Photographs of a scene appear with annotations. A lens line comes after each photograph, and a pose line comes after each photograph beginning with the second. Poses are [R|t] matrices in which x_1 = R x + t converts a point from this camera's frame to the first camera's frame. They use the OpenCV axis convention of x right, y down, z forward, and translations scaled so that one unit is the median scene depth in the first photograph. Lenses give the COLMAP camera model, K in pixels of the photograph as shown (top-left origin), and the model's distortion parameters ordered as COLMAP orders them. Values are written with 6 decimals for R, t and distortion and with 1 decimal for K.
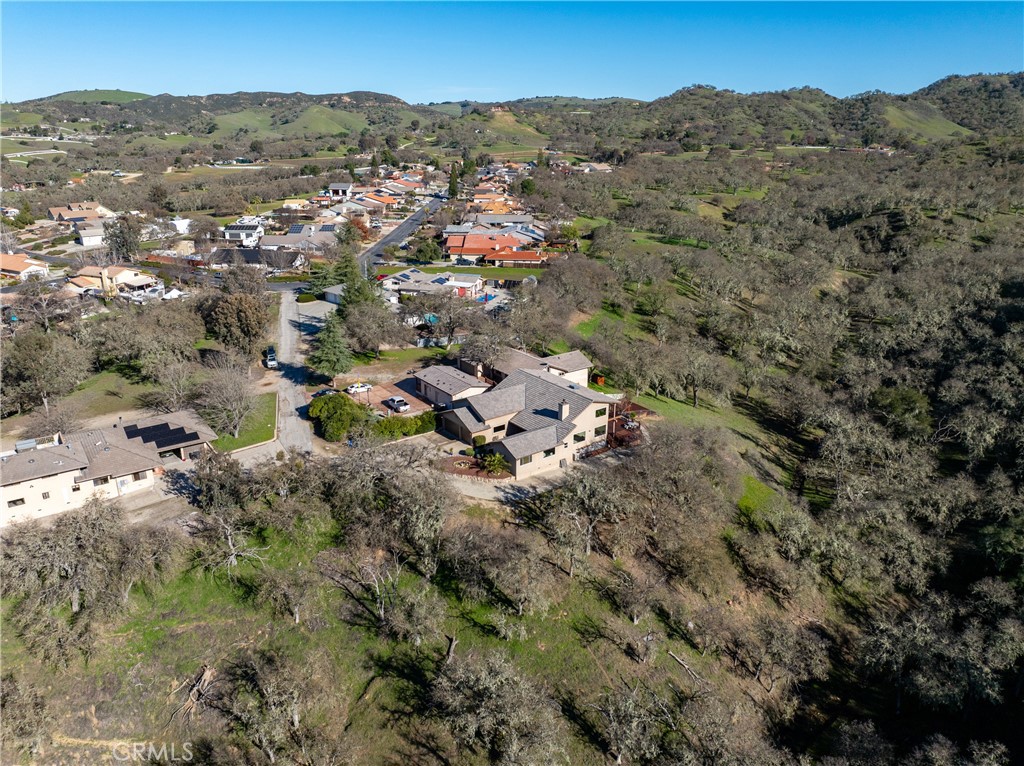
lens RADIAL K [[706.0, 0, 512.0], [0, 706.0, 383.0], [0, 0, 1]] dist [-0.040187, 0.006563]
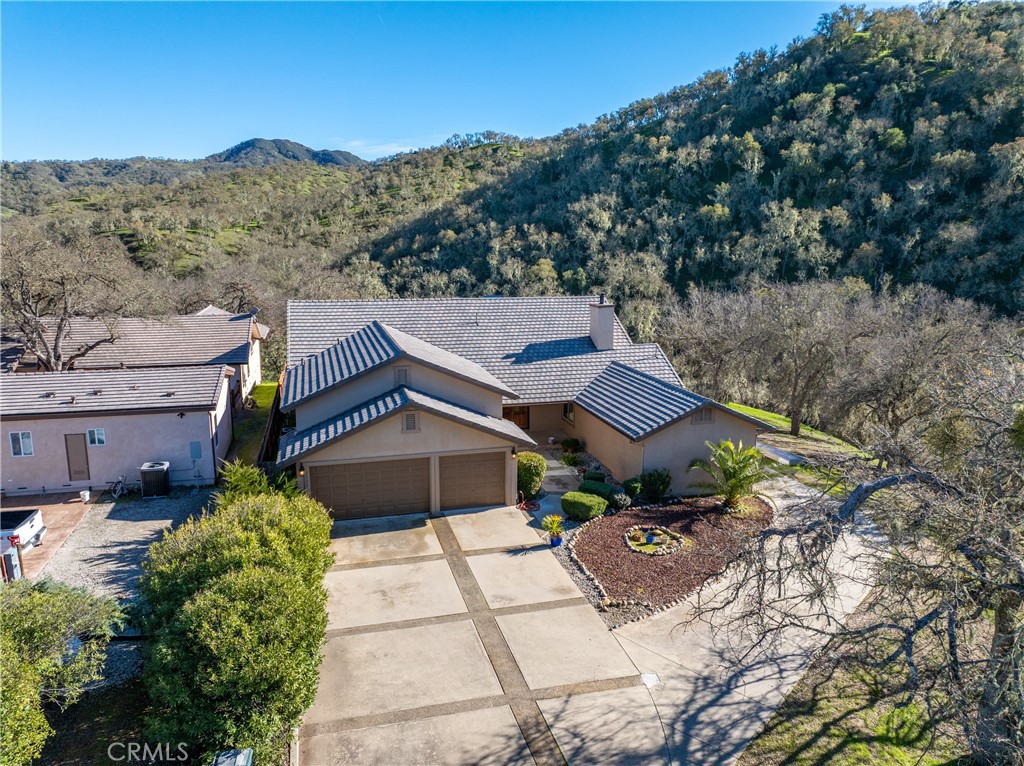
lens RADIAL K [[706.0, 0, 512.0], [0, 706.0, 383.0], [0, 0, 1]] dist [-0.040187, 0.006563]
pose [[0.360146, -0.182576, 0.914856, -0.133765], [0.307225, 0.949170, 0.068480, 0.012550], [-0.880856, 0.256403, 0.397932, 0.396752]]
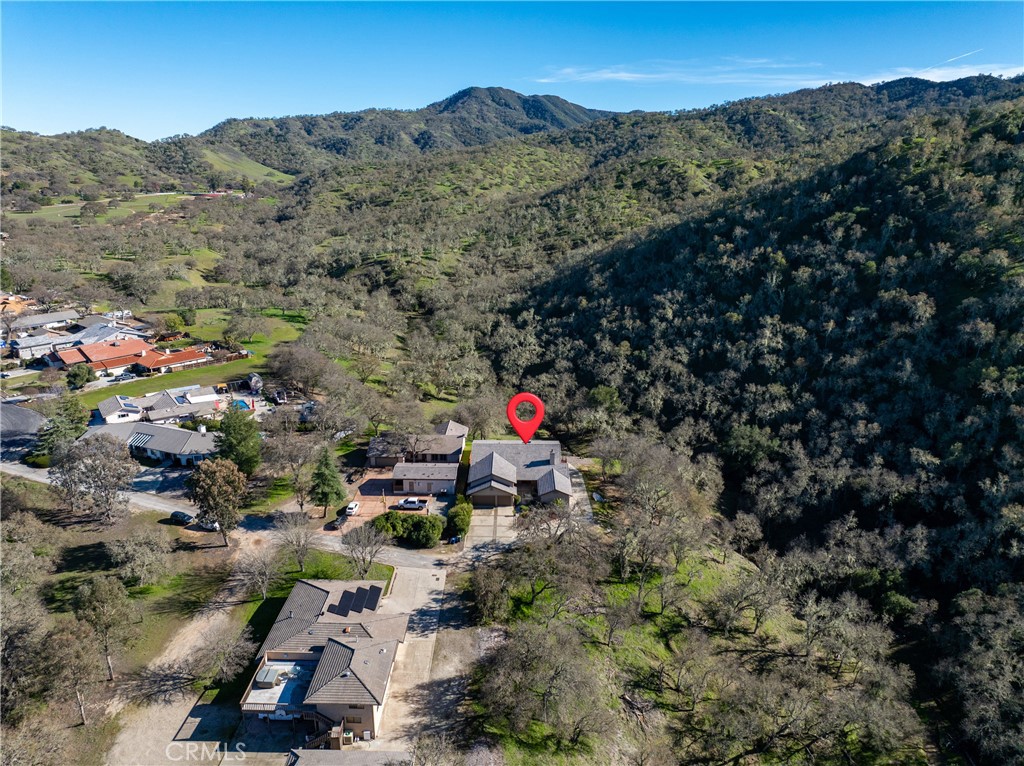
lens RADIAL K [[706.0, 0, 512.0], [0, 706.0, 383.0], [0, 0, 1]] dist [-0.040187, 0.006563]
pose [[0.607306, -0.229711, 0.760534, -0.454016], [0.263094, 0.961423, 0.080300, -0.106488], [-0.749640, 0.151325, 0.644314, 0.052097]]
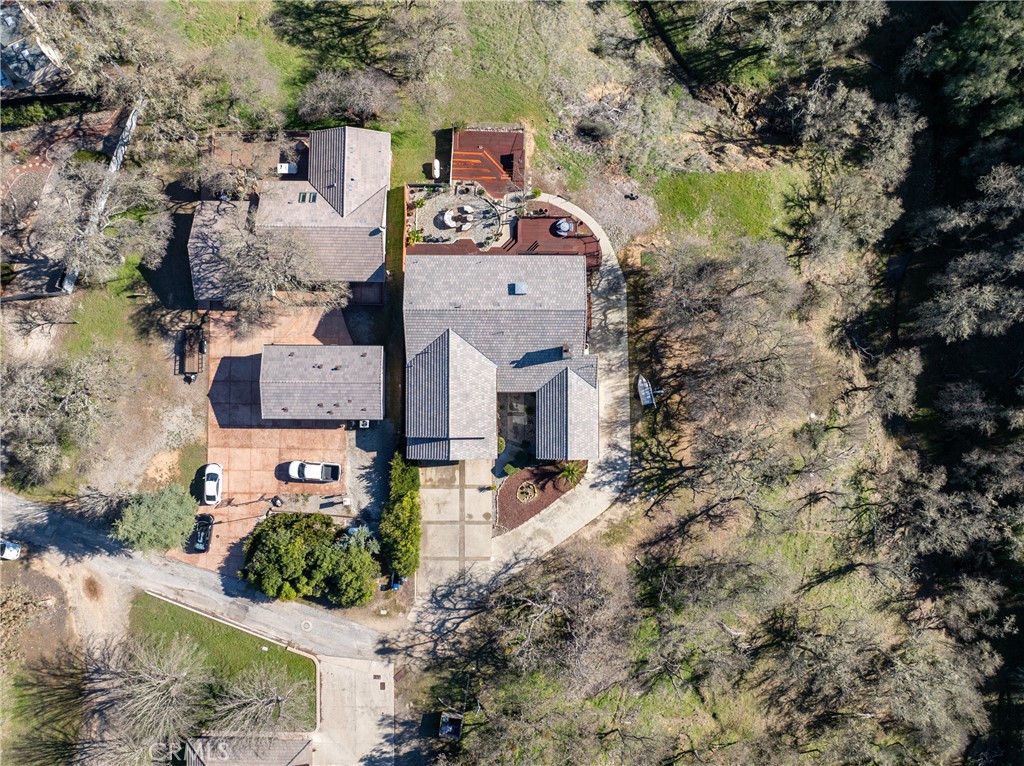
lens RADIAL K [[706.0, 0, 512.0], [0, 706.0, 383.0], [0, 0, 1]] dist [-0.040187, 0.006563]
pose [[0.601804, -0.798632, -0.004294, 0.008600], [0.273728, 0.201208, 0.940526, -0.279052], [-0.750270, -0.567188, 0.339696, 0.347677]]
